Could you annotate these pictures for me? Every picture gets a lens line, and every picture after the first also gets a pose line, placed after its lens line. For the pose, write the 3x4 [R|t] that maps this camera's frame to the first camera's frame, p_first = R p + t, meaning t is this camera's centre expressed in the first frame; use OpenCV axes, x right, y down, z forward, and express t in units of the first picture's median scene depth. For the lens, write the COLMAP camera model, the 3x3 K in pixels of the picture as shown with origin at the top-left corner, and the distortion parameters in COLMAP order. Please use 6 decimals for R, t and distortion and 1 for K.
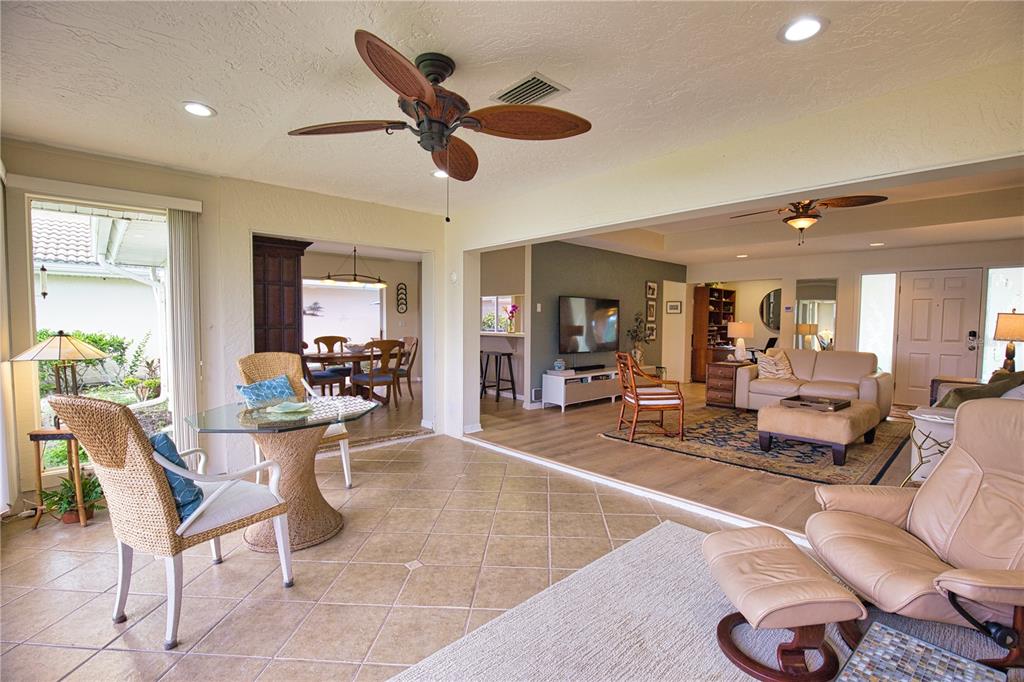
lens RADIAL K [[468.6, 0, 517.6], [0, 468.6, 346.7], [0, 0, 1]] dist [-0.032303, -0.000151]
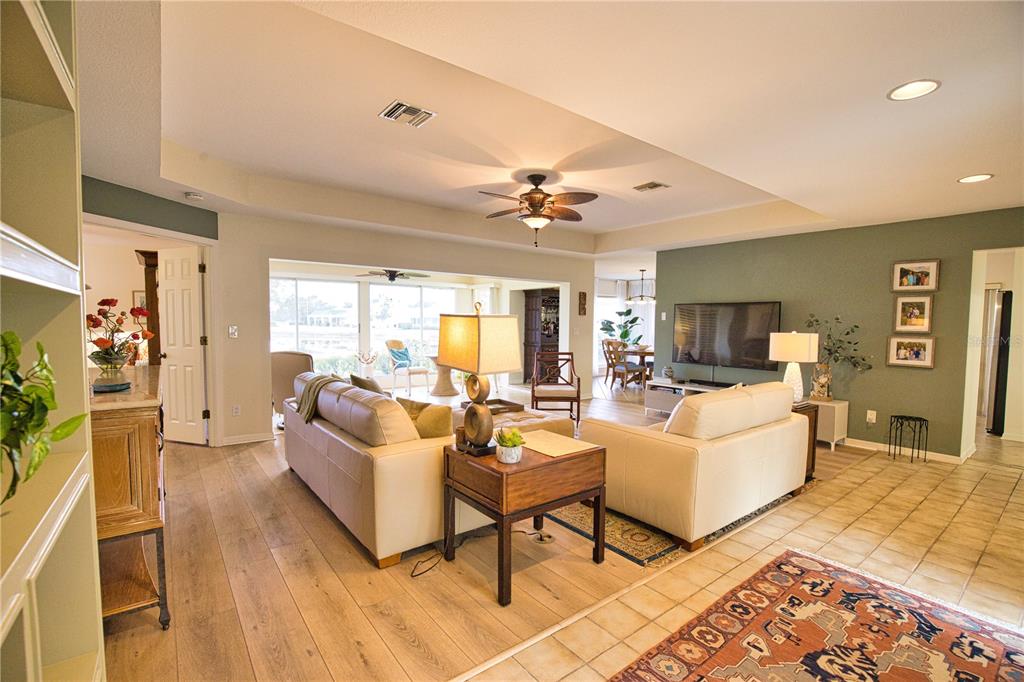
lens RADIAL K [[468.6, 0, 517.6], [0, 468.6, 346.7], [0, 0, 1]] dist [-0.032303, -0.000151]
pose [[-0.092149, 0.046949, -0.994638, 1.030430], [-0.060482, 0.996780, 0.052653, -0.046253], [0.993907, 0.065010, -0.089012, 0.703211]]
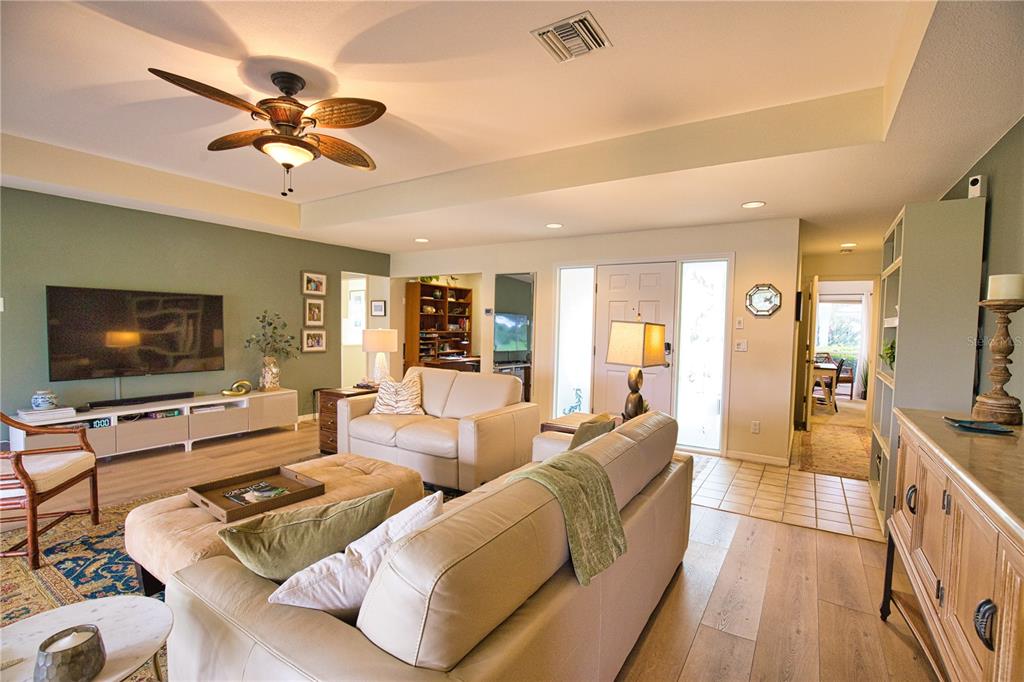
lens RADIAL K [[468.6, 0, 517.6], [0, 468.6, 346.7], [0, 0, 1]] dist [-0.032303, -0.000151]
pose [[0.966371, -0.003663, 0.257127, 0.483435], [0.004694, 0.999983, -0.003396, -0.022741], [-0.257110, 0.004489, 0.966372, 0.258009]]
